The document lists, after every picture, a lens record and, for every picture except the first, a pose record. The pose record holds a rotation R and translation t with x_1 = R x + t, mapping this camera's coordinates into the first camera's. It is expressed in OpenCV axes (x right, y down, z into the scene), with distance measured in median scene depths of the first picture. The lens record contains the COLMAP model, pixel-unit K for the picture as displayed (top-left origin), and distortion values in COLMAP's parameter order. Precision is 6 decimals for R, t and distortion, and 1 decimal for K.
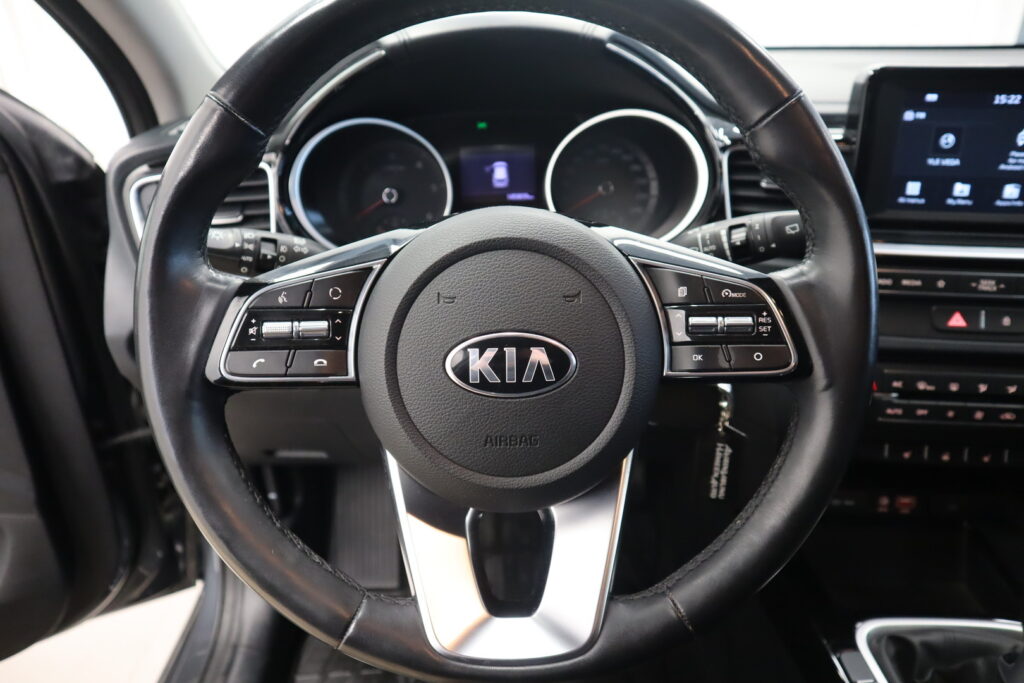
lens RADIAL K [[693.9, 0, 512.0], [0, 693.9, 341.5], [0, 0, 1]] dist [-0.048519, 0.004915]
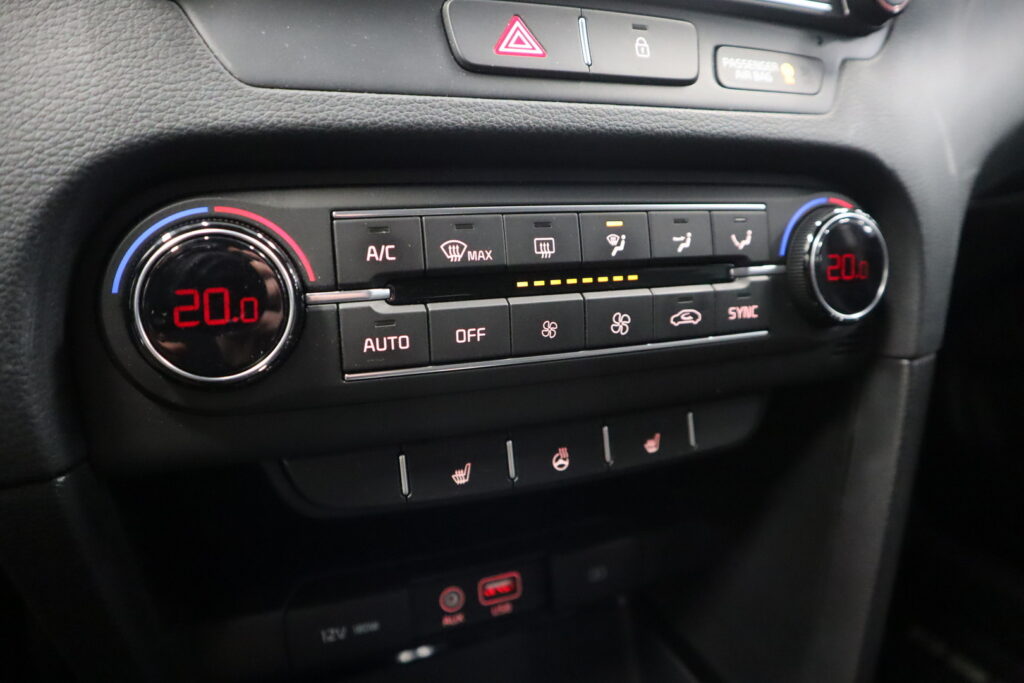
lens RADIAL K [[693.9, 0, 512.0], [0, 693.9, 341.5], [0, 0, 1]] dist [-0.048519, 0.004915]
pose [[0.866813, -0.120301, 0.483904, 0.477831], [0.158101, 0.986695, -0.037907, 0.125840], [-0.472905, 0.109364, 0.874300, 0.733494]]
